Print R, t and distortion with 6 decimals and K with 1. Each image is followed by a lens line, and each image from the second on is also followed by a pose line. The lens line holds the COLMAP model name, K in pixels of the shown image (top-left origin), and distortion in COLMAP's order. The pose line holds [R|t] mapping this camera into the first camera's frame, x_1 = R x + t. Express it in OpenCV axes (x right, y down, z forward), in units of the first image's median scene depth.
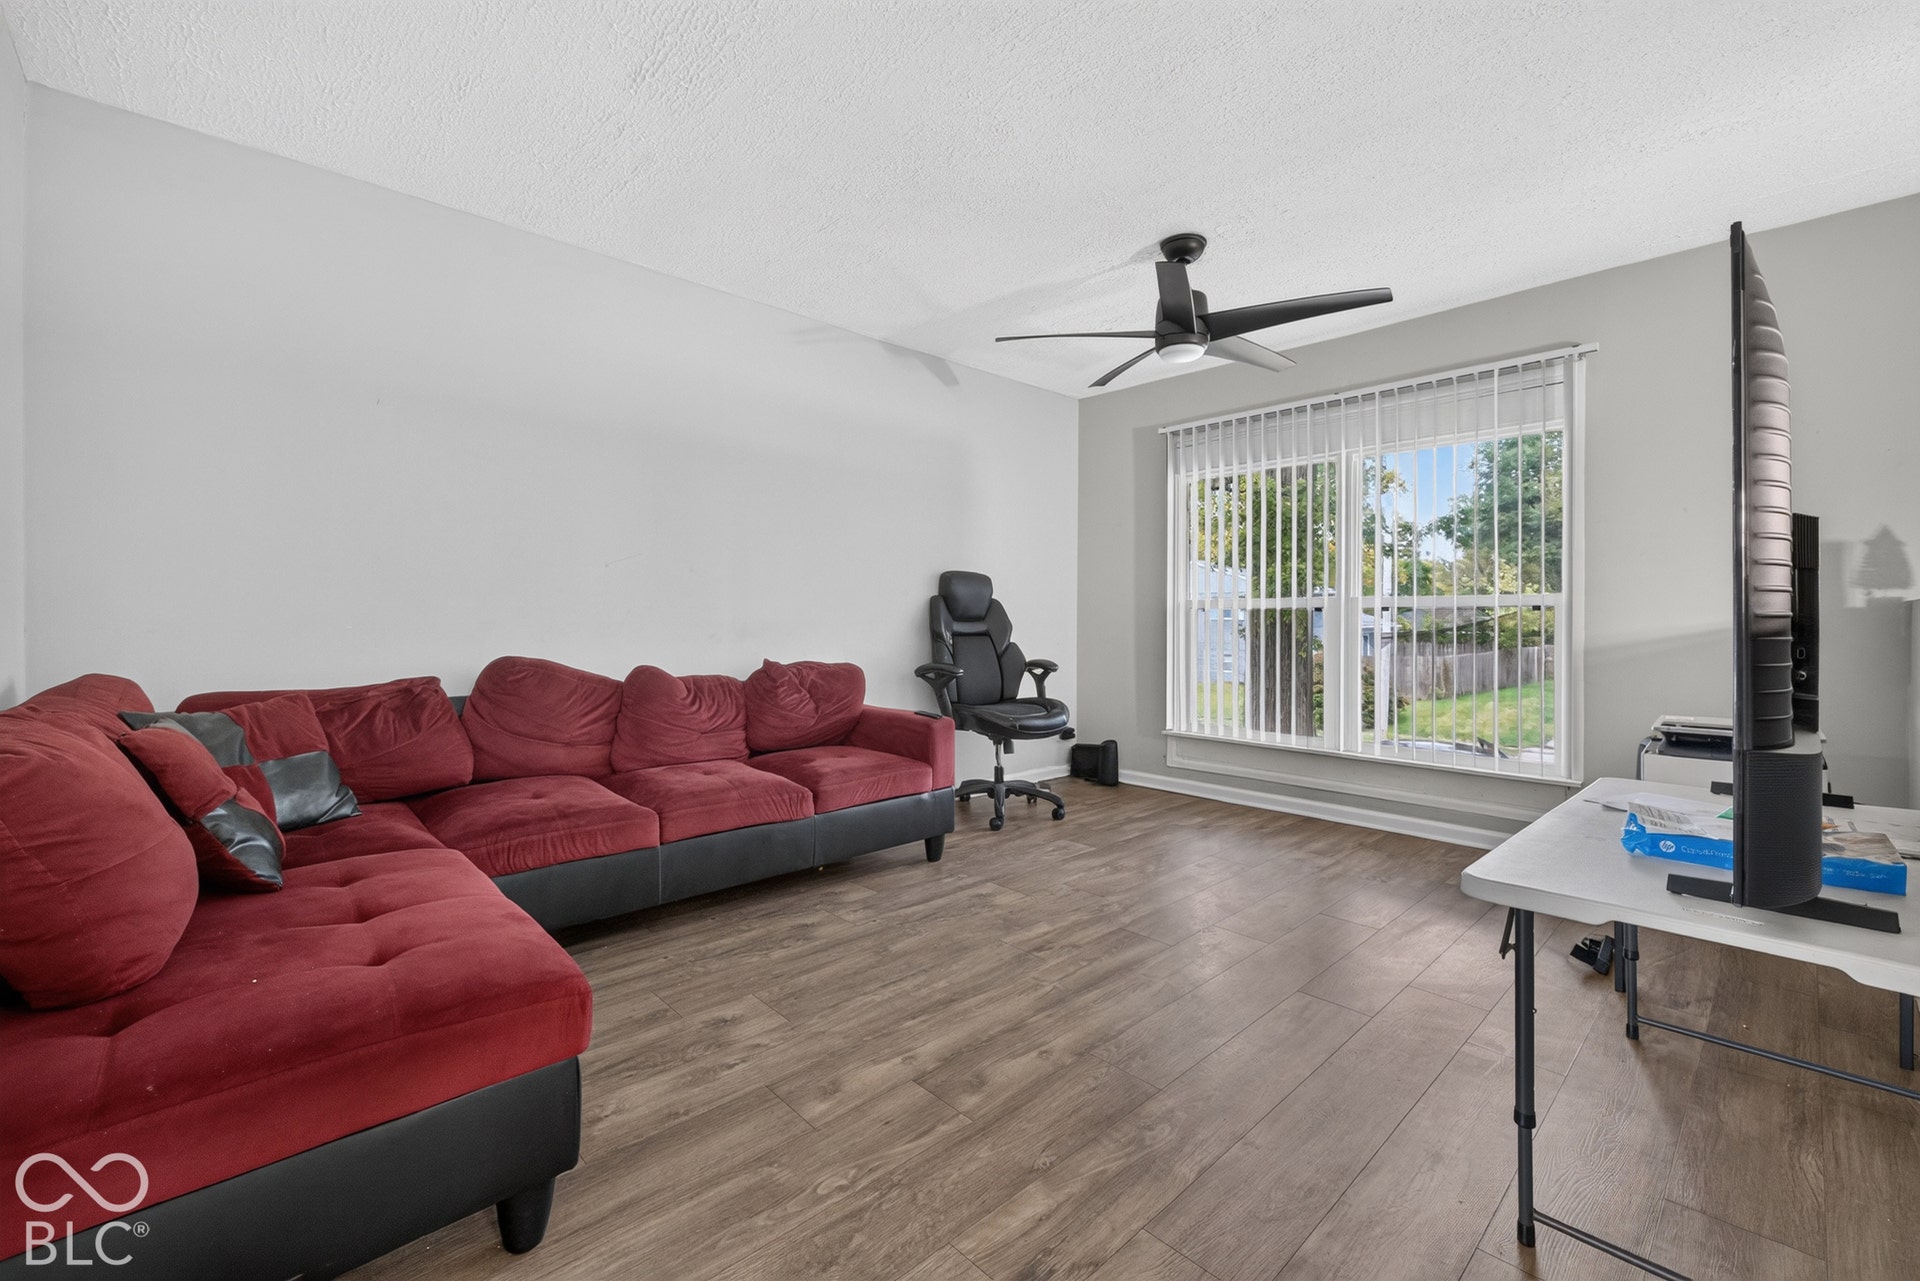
lens RADIAL K [[817.8, 0, 959.0], [0, 817.8, 630.9], [0, 0, 1]] dist [0.000366, -0.001591]
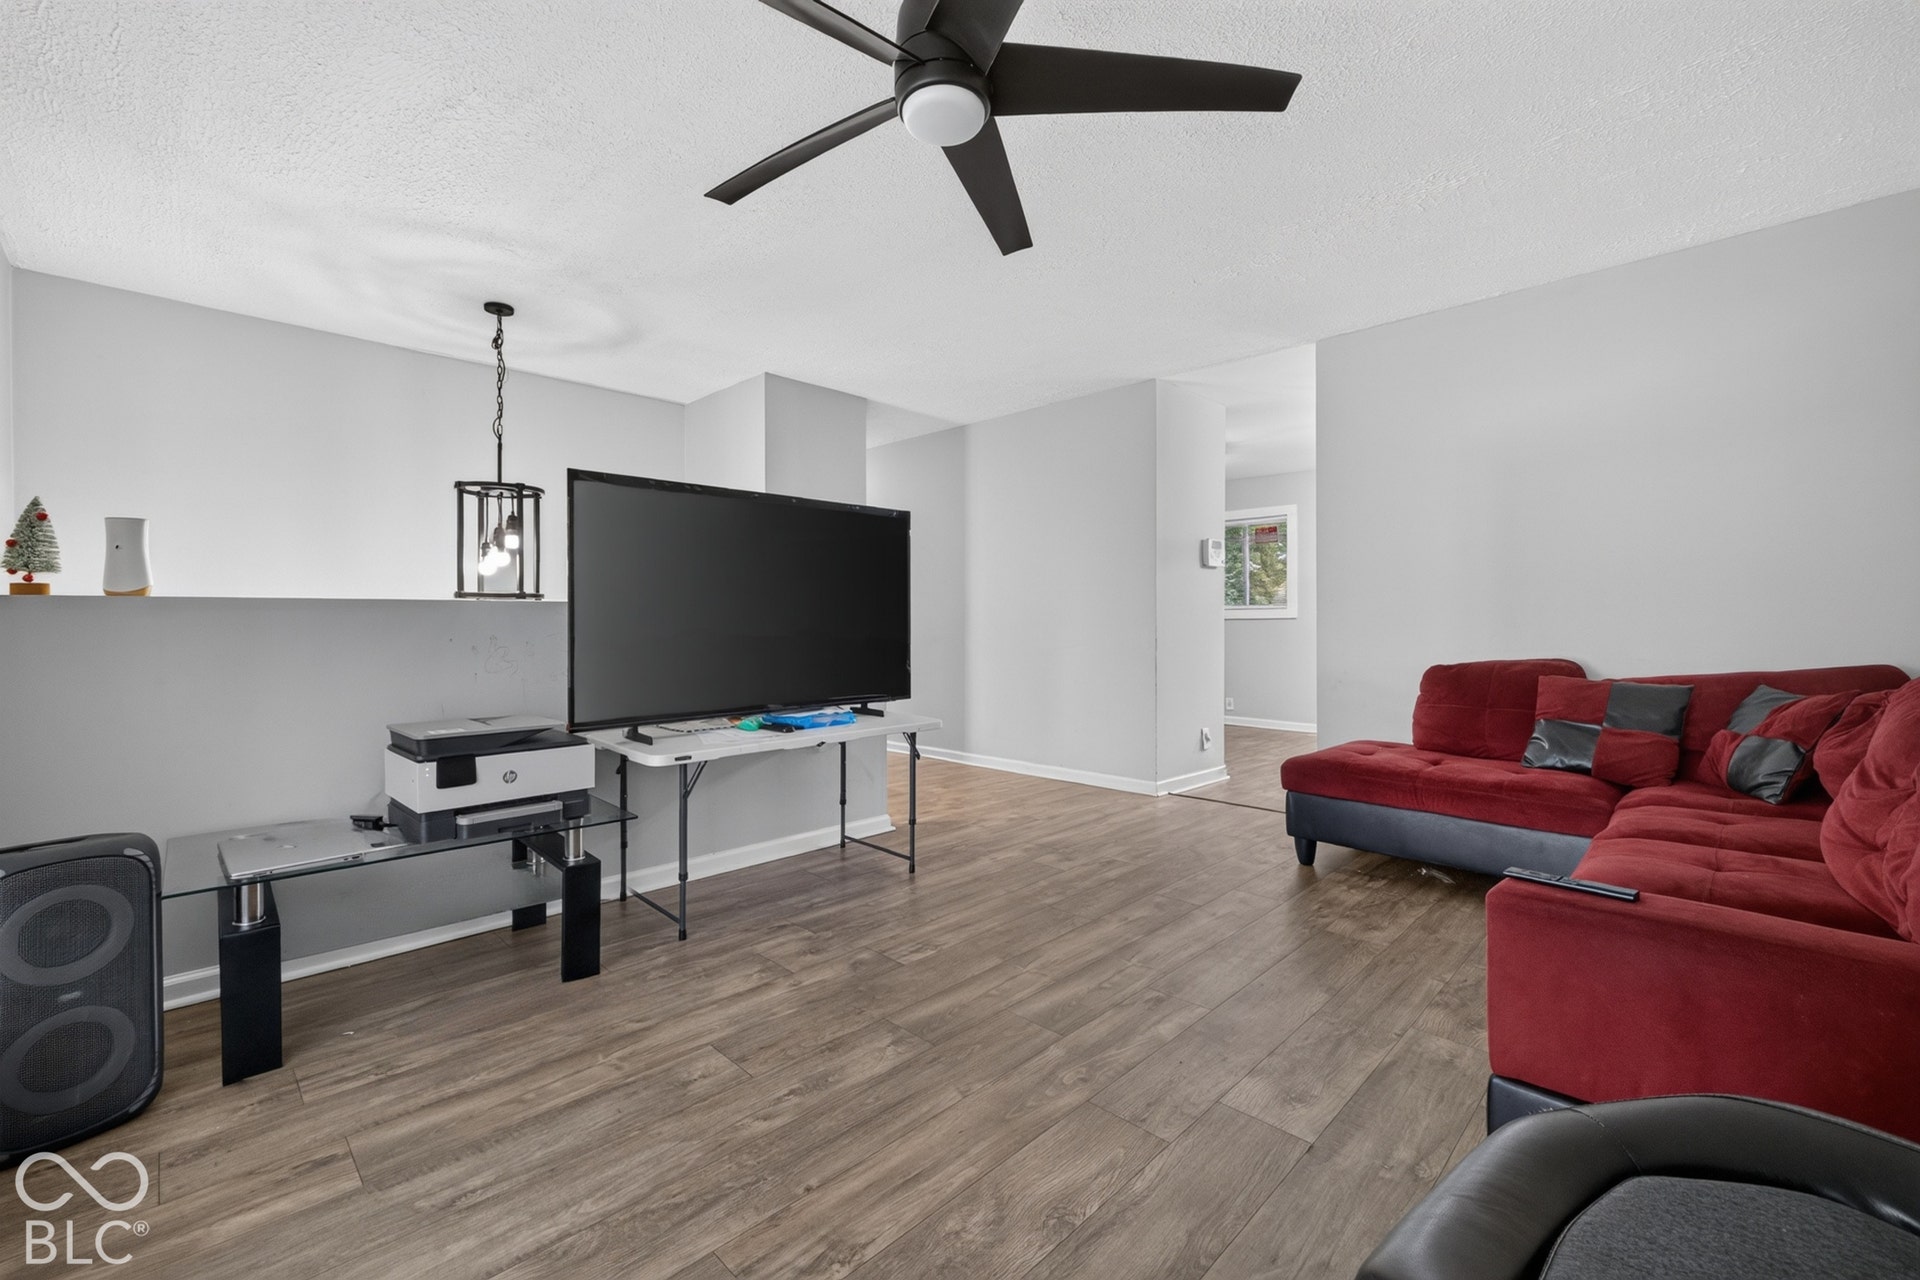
lens RADIAL K [[817.8, 0, 960.3], [0, 817.8, 632.6], [0, 0, 1]] dist [0.000366, -0.001591]
pose [[-0.999384, -0.001500, -0.035053, 0.339027], [-0.002546, 0.999552, 0.029812, -0.027531], [0.034992, 0.029883, -0.998941, 1.841964]]
